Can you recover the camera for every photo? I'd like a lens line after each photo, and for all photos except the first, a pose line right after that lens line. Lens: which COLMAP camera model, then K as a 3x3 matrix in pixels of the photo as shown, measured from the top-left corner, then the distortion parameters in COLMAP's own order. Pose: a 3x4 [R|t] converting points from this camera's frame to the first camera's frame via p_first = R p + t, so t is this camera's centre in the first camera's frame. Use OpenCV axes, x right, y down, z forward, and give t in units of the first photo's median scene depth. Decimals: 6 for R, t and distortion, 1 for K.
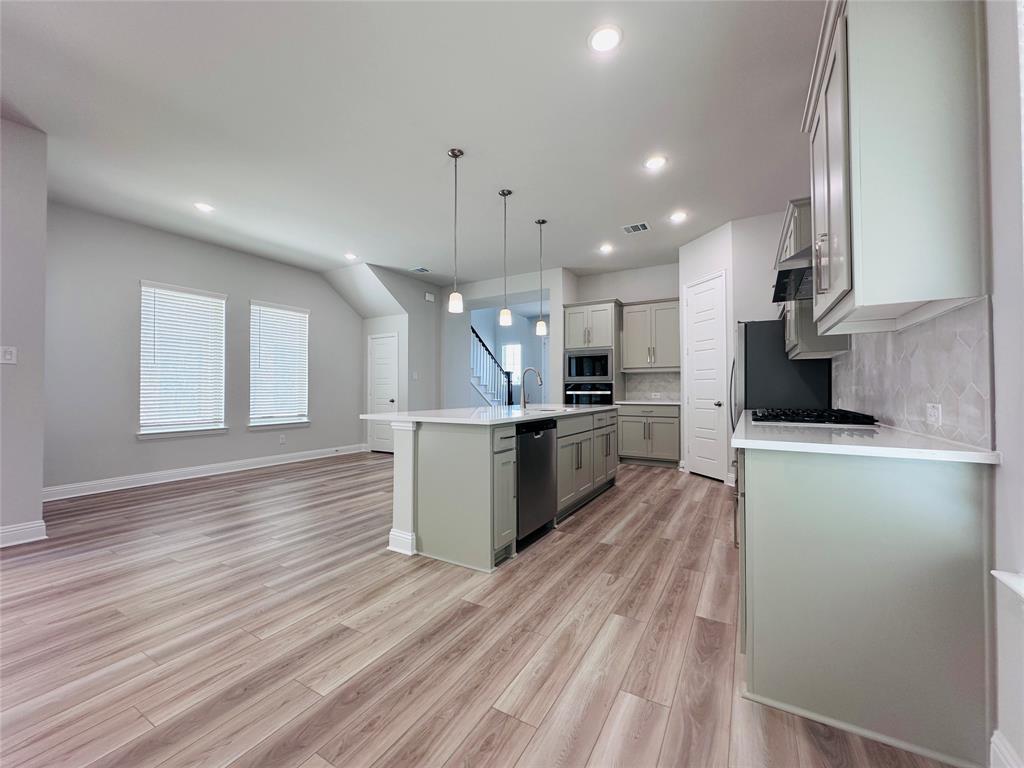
lens RADIAL K [[409.9, 0, 511.7], [0, 409.9, 385.3], [0, 0, 1]] dist [-0.001406, 0.000542]
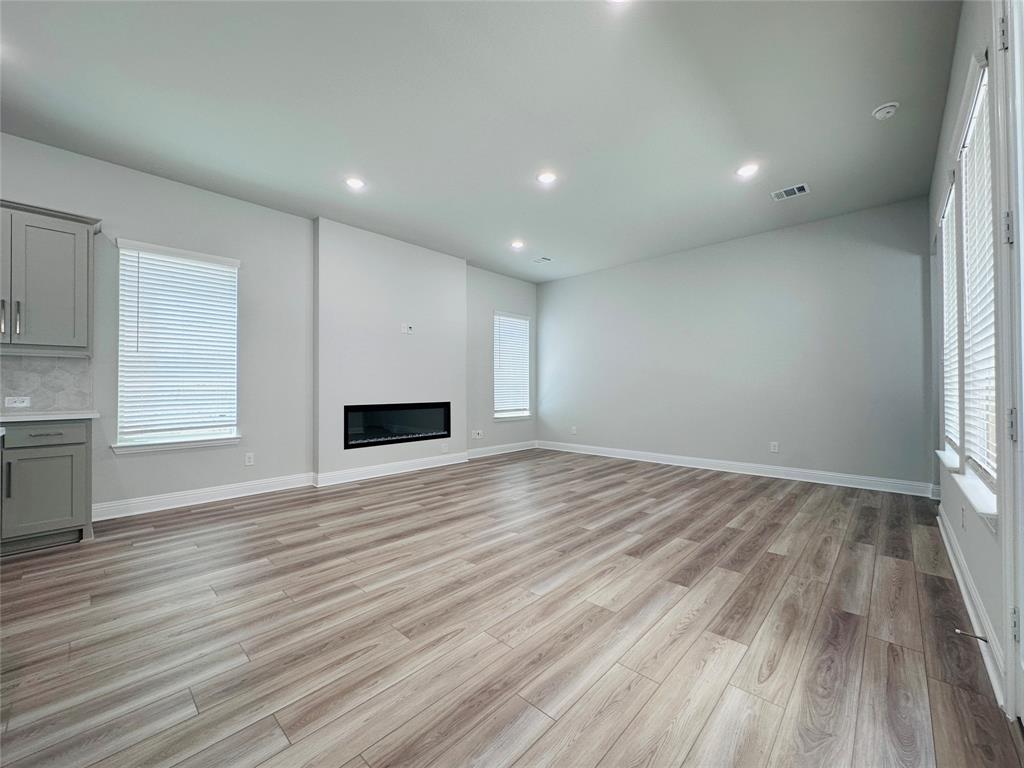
lens RADIAL K [[409.9, 0, 510.3], [0, 409.9, 382.1], [0, 0, 1]] dist [-0.001406, 0.000542]
pose [[-0.974225, 0.003977, 0.225545, -1.375446], [-0.001552, 0.999703, -0.024334, 0.018622], [-0.225575, -0.024057, -0.973929, 1.818793]]
